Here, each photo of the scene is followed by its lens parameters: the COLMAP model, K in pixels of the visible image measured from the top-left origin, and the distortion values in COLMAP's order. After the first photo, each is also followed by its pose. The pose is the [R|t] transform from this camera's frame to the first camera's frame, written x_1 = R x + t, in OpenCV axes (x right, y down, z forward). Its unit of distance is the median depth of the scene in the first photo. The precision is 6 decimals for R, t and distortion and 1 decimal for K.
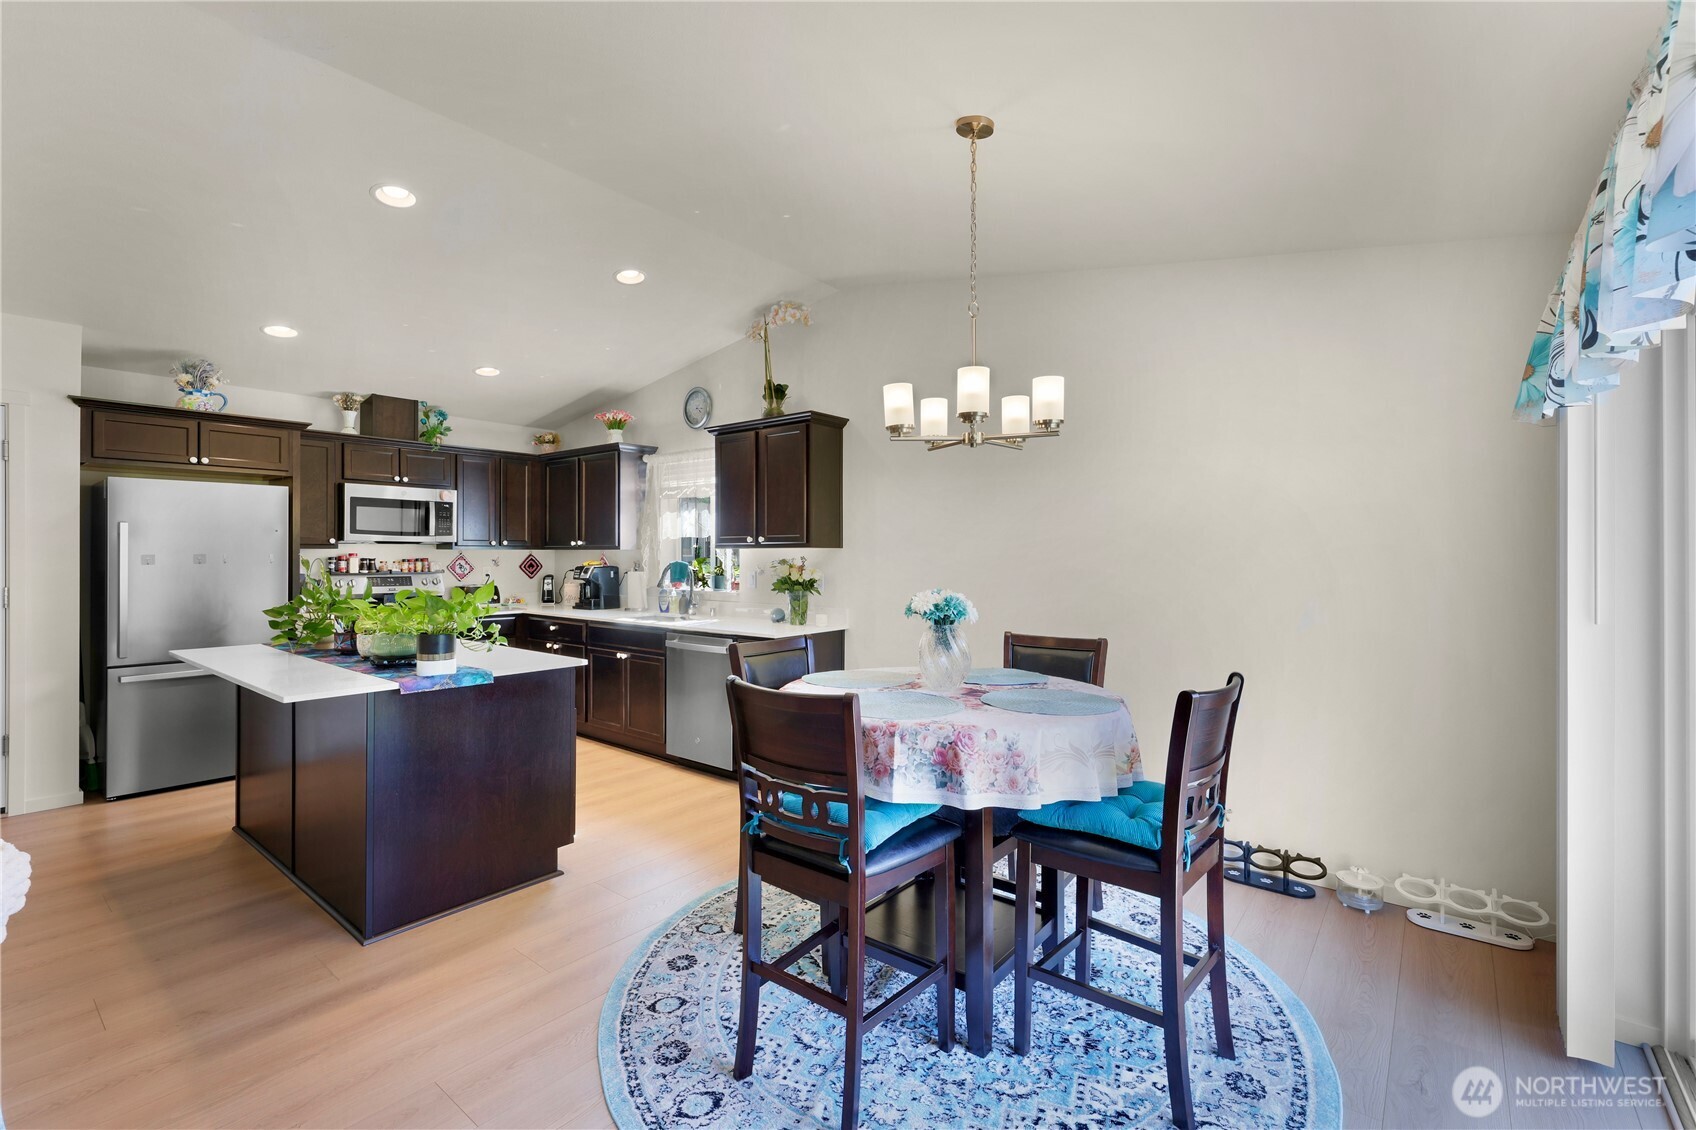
lens RADIAL K [[748.8, 0, 846.7], [0, 748.8, 550.4], [0, 0, 1]] dist [0.001103, 0.000134]
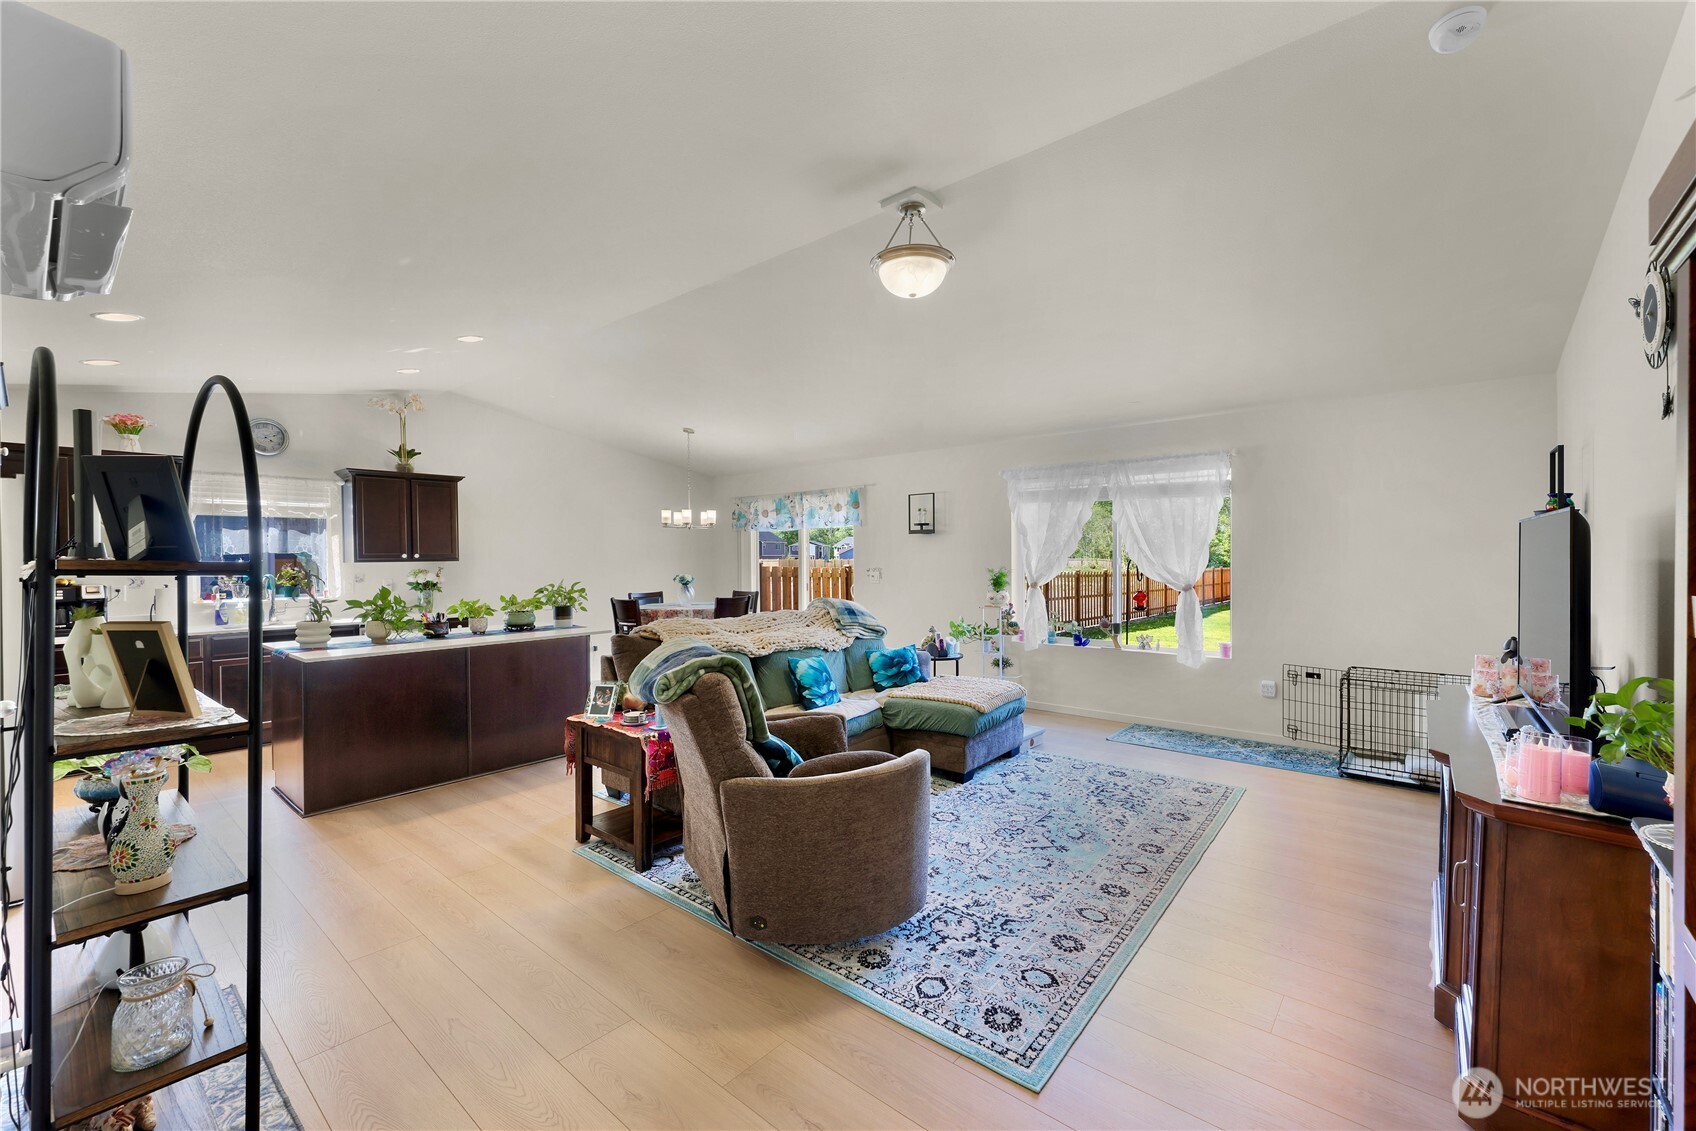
lens RADIAL K [[697.4, 0, 842.6], [0, 697.4, 565.1], [0, 0, 1]] dist [0.001383, -0.000374]
pose [[0.023402, -0.013569, 0.999634, -1.236562], [0.002432, 0.999906, 0.013515, -0.010366], [-0.999723, 0.002114, 0.023433, 0.112386]]
